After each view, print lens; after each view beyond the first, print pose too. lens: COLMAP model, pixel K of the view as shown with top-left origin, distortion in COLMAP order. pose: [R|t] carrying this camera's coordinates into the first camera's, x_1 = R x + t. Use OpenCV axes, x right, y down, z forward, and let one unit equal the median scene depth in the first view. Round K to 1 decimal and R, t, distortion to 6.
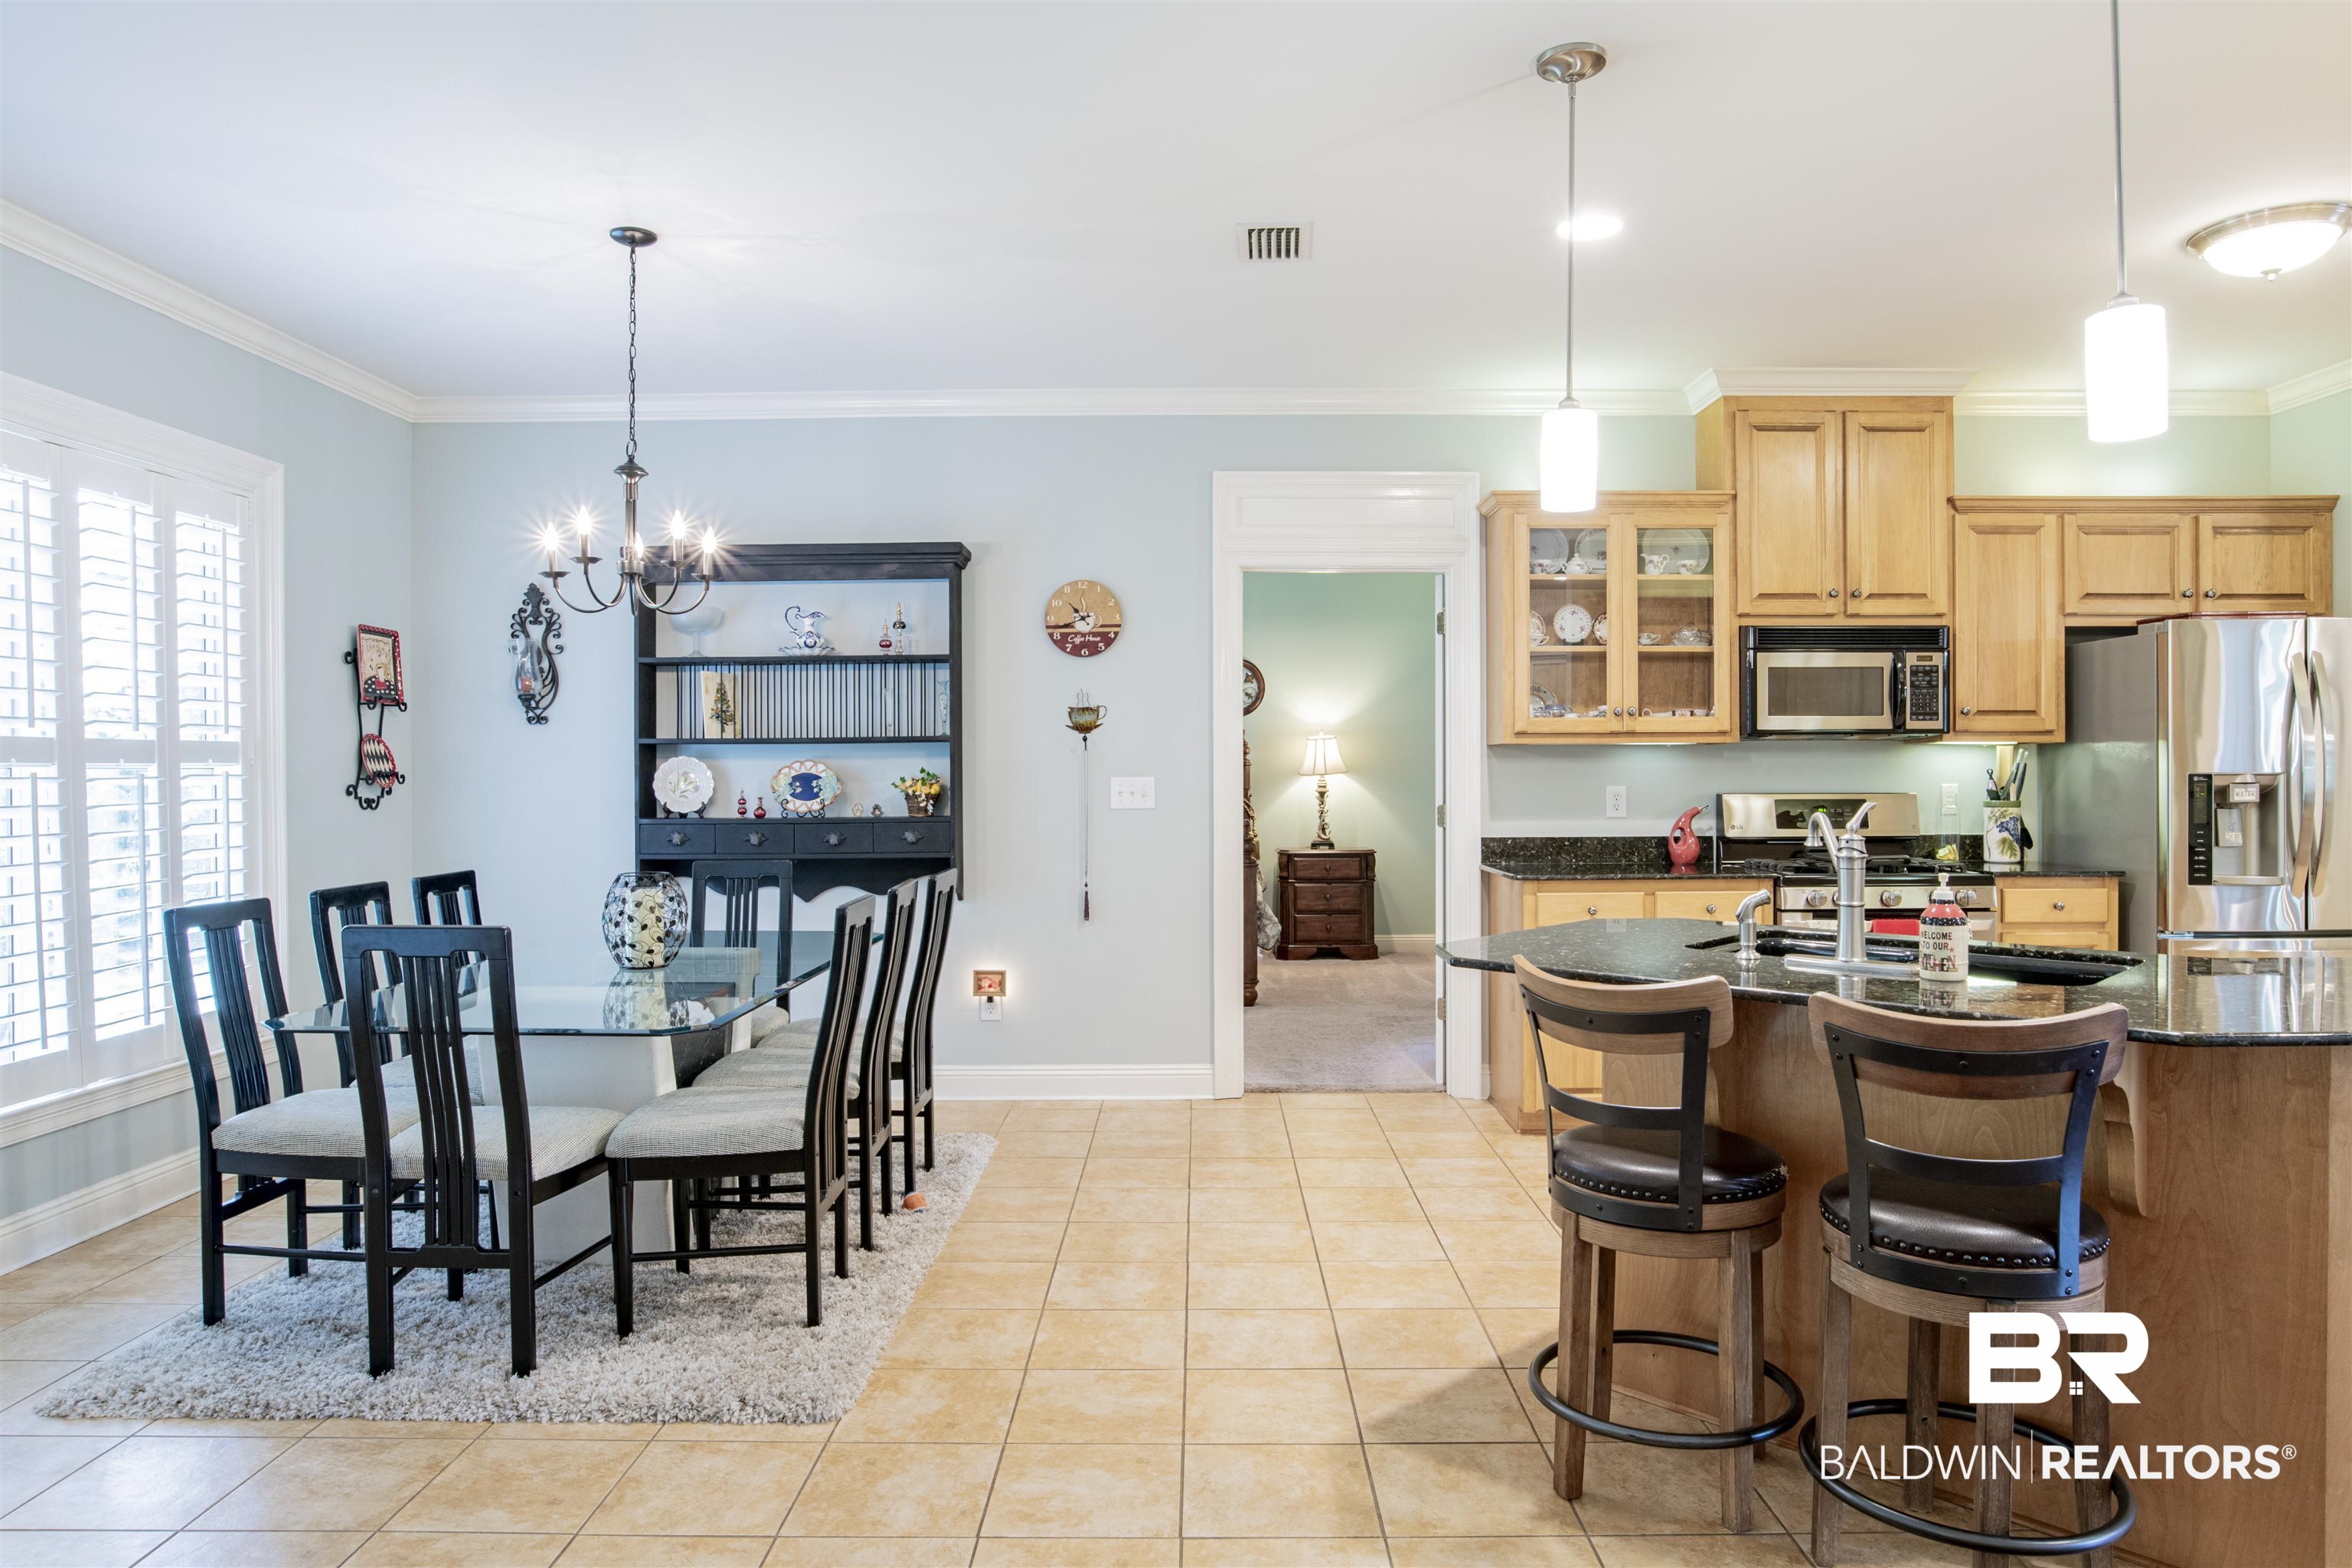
lens RADIAL K [[1471.3, 0, 1196.7], [0, 1471.3, 779.0], [0, 0, 1]] dist [-0.035013, 0.006692]
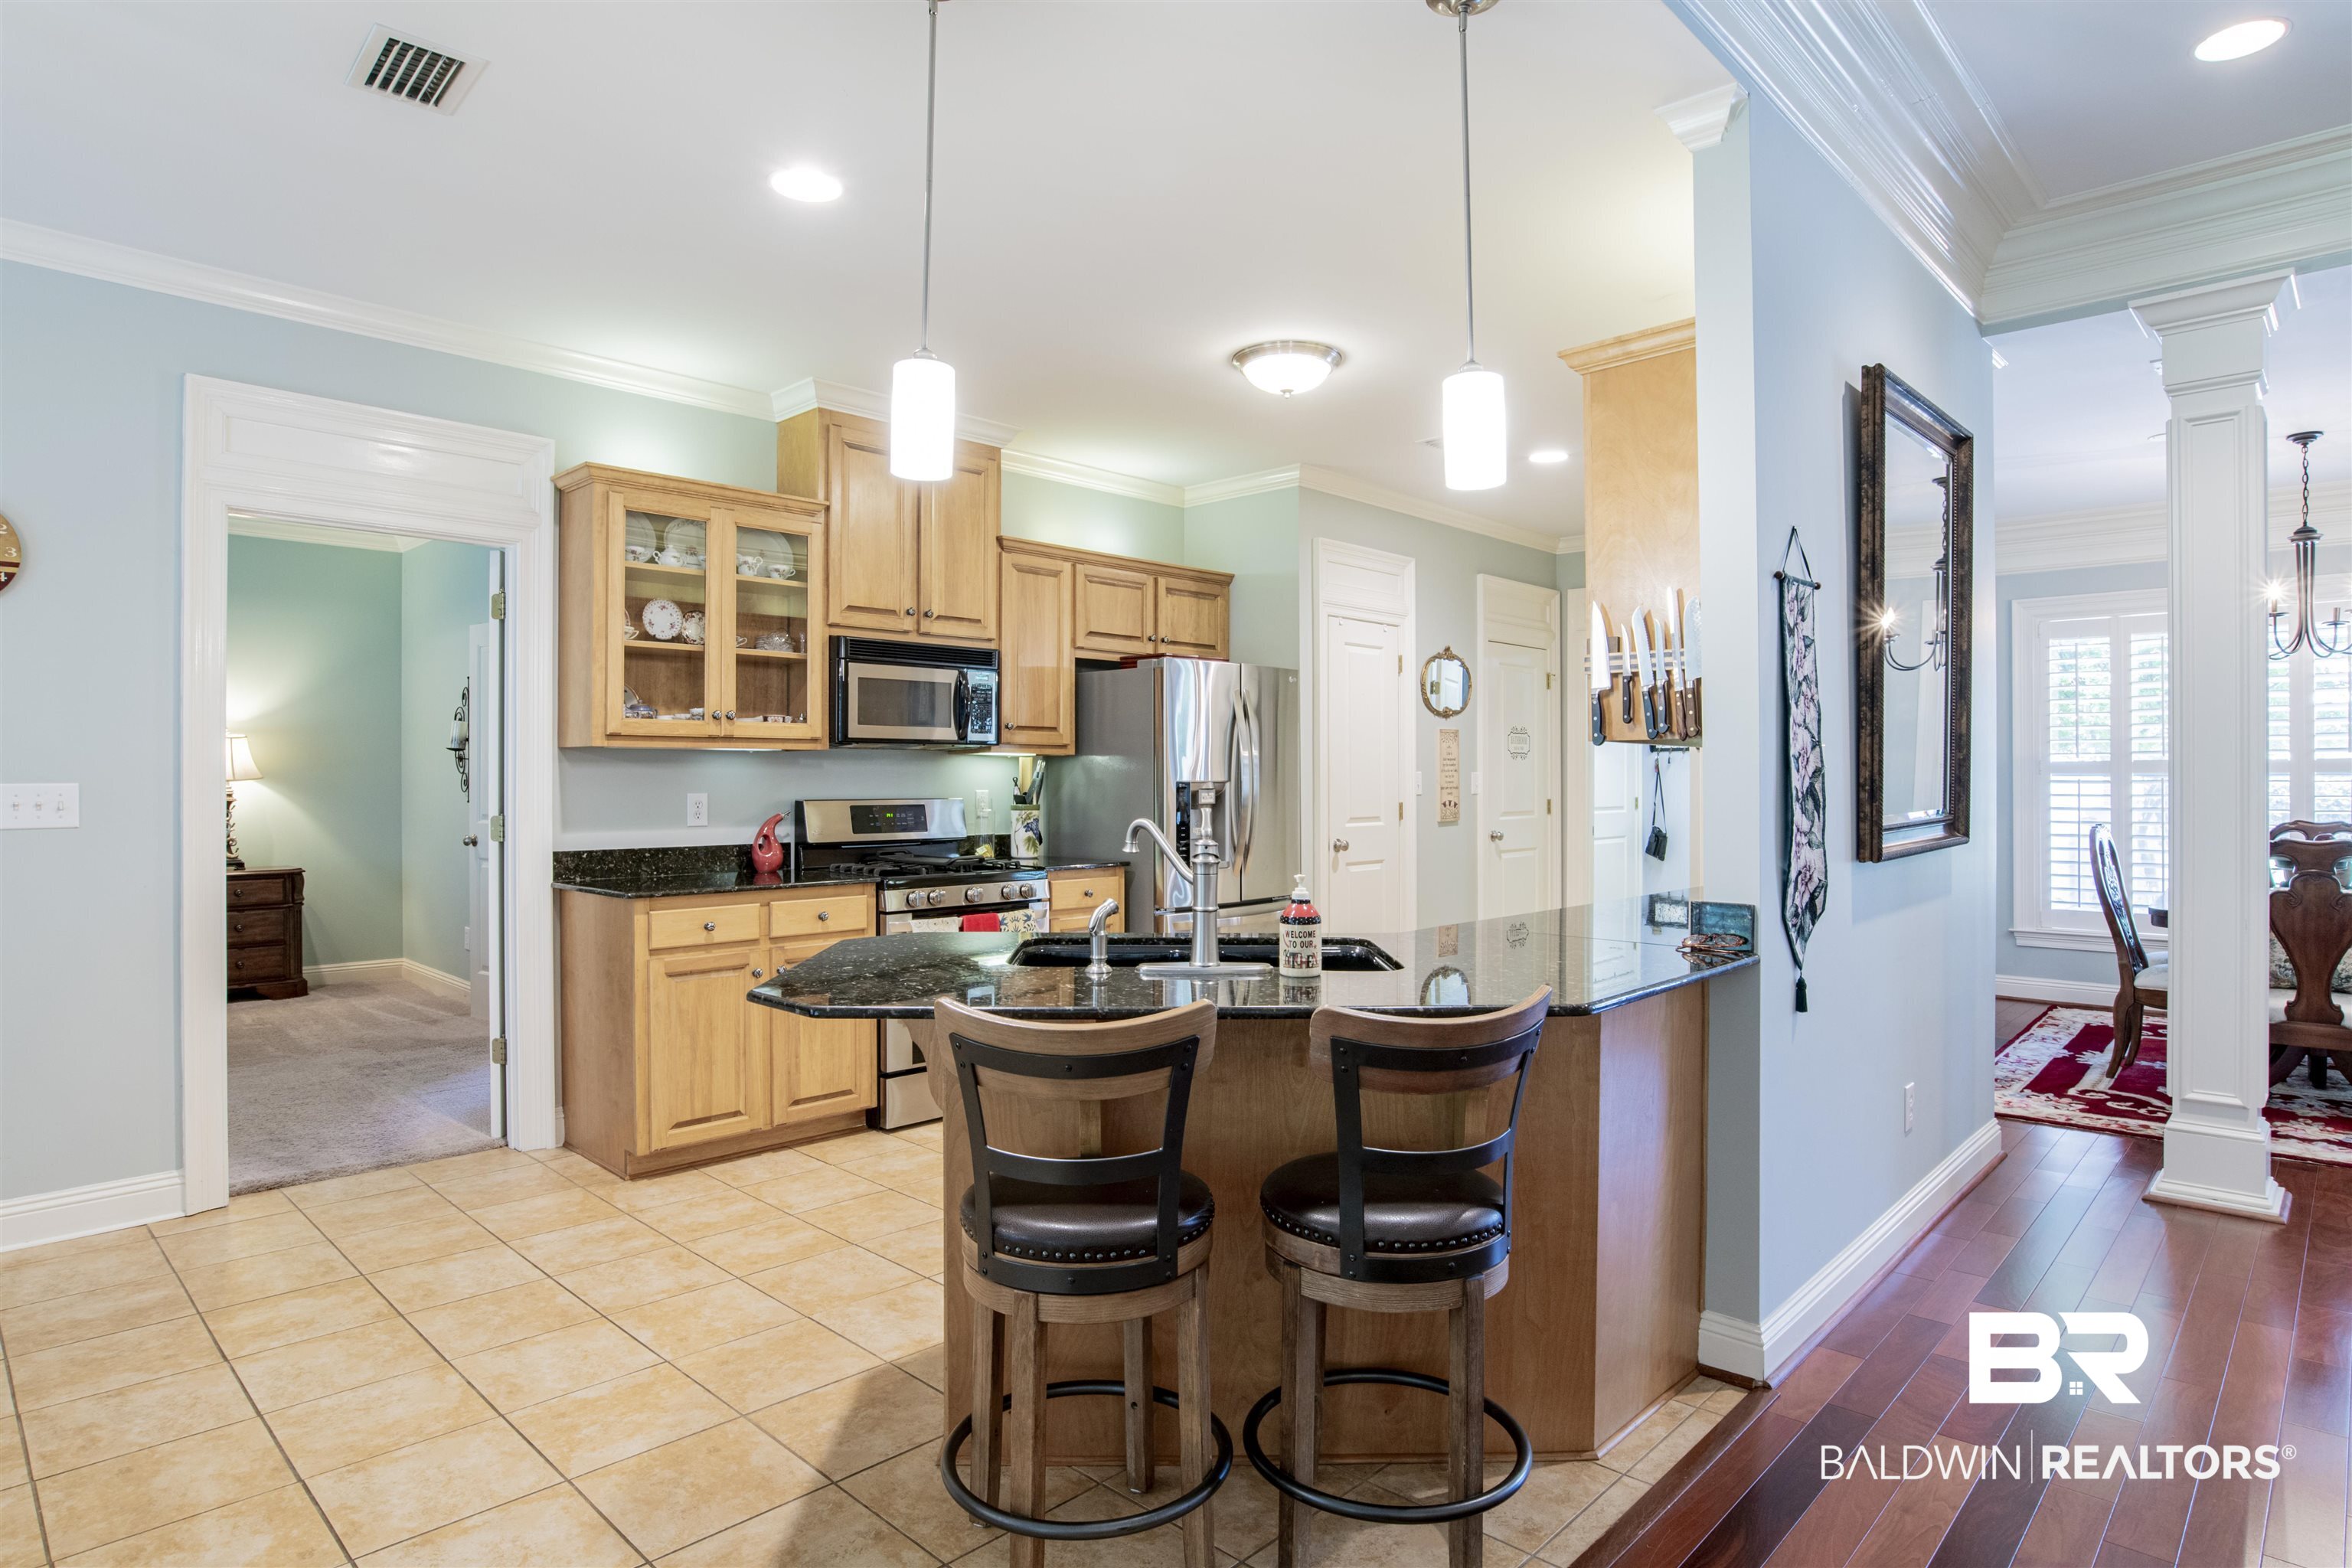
lens RADIAL K [[1302.5, 0, 1235.0], [0, 1302.5, 779.4], [0, 0, 1]] dist [-0.051412, 0.017415]
pose [[0.682831, 0.002503, 0.730572, -0.094704], [0.001150, 0.999989, -0.004501, 0.000018], [-0.730576, 0.003913, 0.682821, 0.176620]]
